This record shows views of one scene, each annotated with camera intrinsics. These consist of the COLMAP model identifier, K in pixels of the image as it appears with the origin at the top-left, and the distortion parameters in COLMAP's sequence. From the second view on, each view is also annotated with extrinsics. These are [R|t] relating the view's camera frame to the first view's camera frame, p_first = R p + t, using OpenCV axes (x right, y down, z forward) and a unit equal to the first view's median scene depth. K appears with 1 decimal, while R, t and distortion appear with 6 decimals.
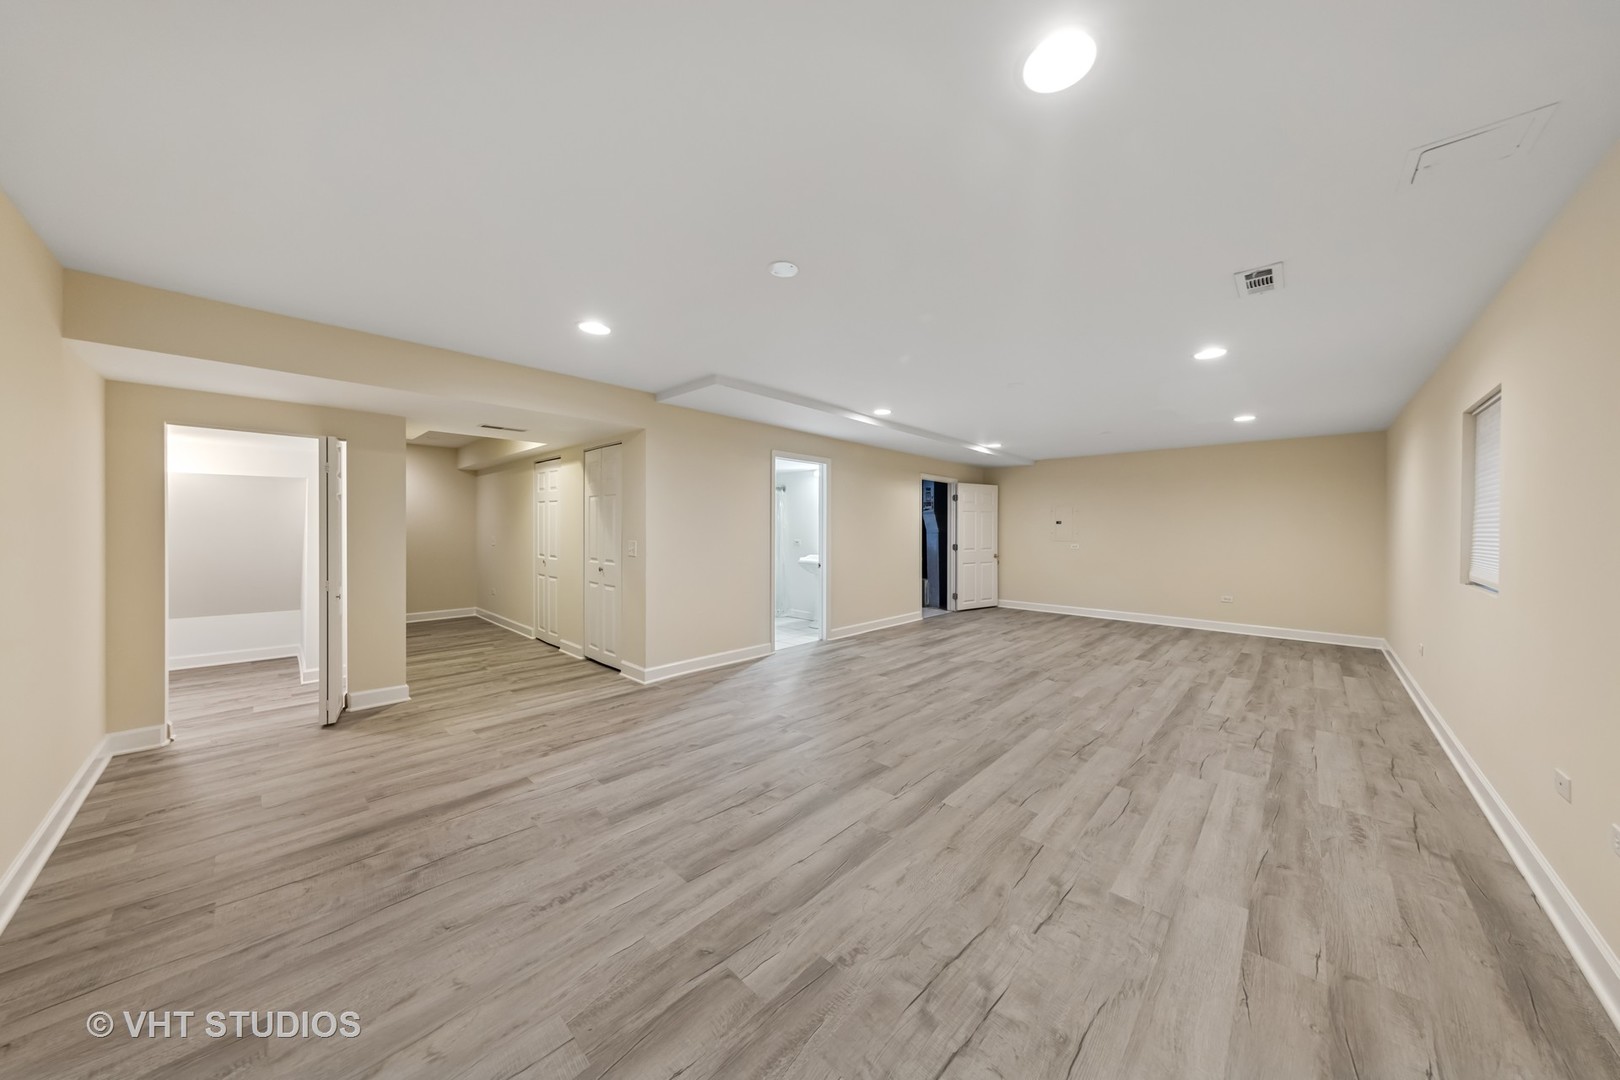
lens RADIAL K [[516.7, 0, 816.2], [0, 516.7, 534.6], [0, 0, 1]] dist [0.006140, -0.000869]
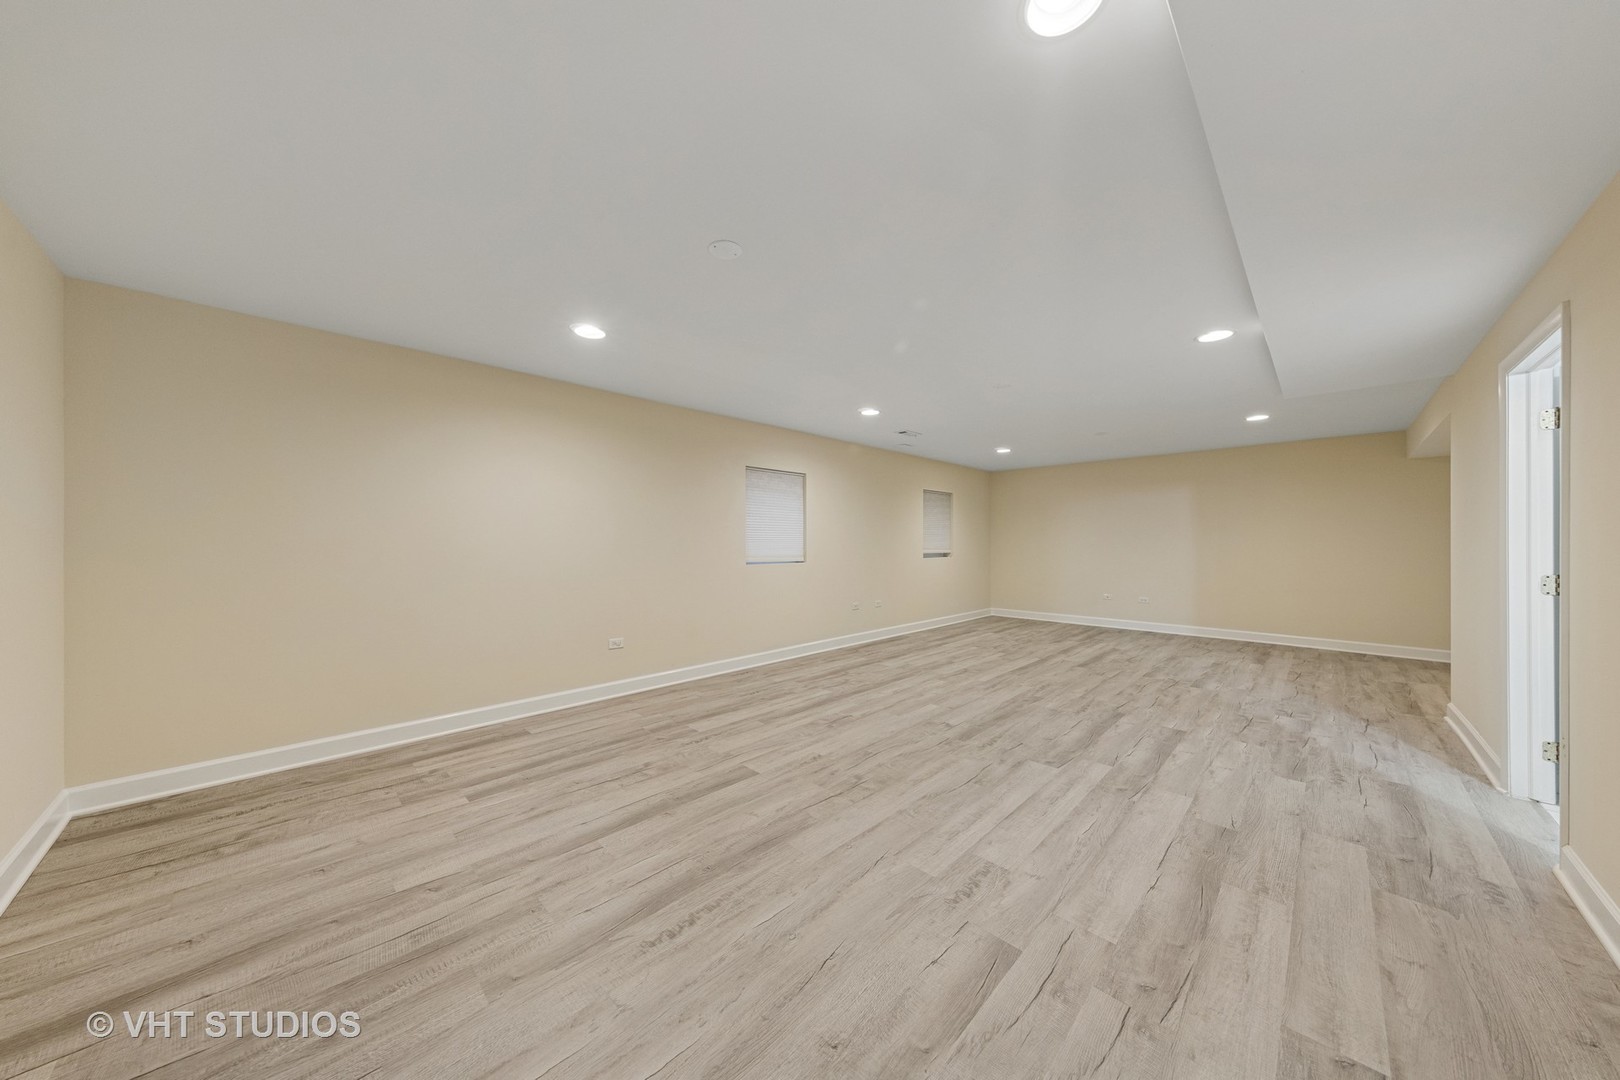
lens RADIAL K [[516.7, 0, 805.3], [0, 516.7, 542.7], [0, 0, 1]] dist [0.006140, -0.000869]
pose [[-0.999357, -0.006551, 0.035256, 0.944660], [-0.006161, 0.999919, 0.011140, 0.000656], [-0.035326, 0.010915, -0.999316, 2.610902]]
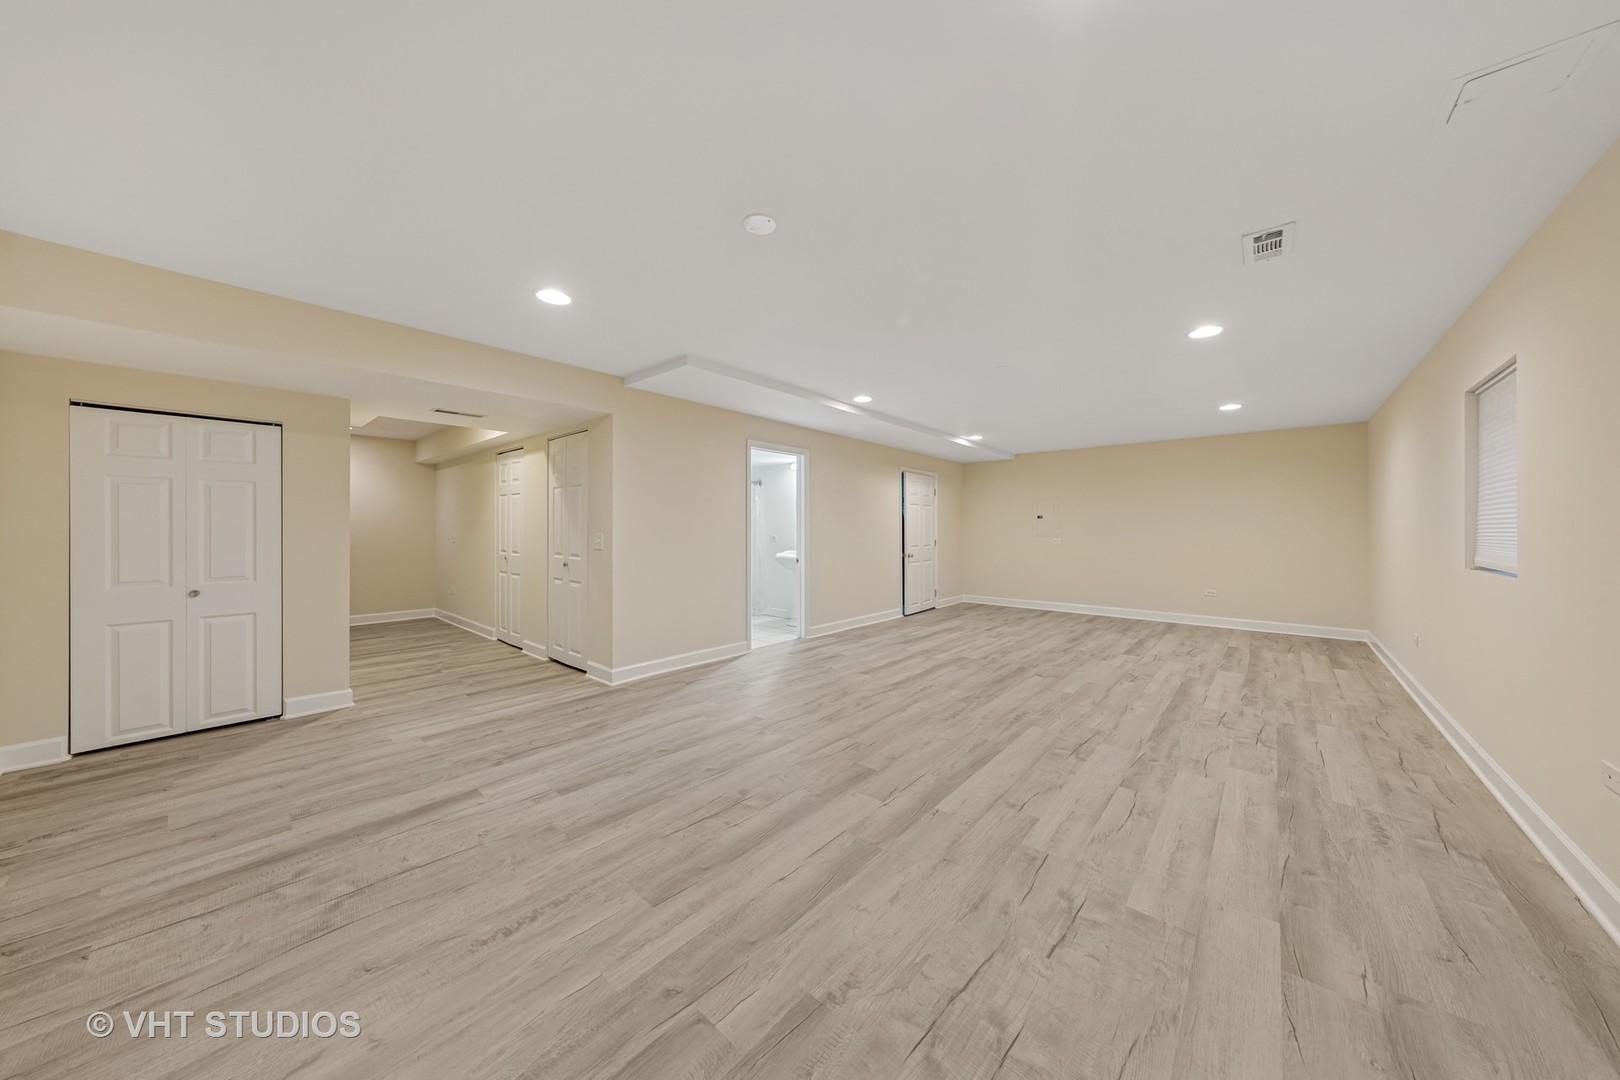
lens RADIAL K [[516.7, 0, 806.3], [0, 516.7, 534.4], [0, 0, 1]] dist [0.006140, -0.000869]
pose [[0.999605, -0.004516, 0.027733, -0.007000], [0.004633, 0.999981, -0.004184, 0.028642], [-0.027713, 0.004311, 0.999607, 0.071928]]
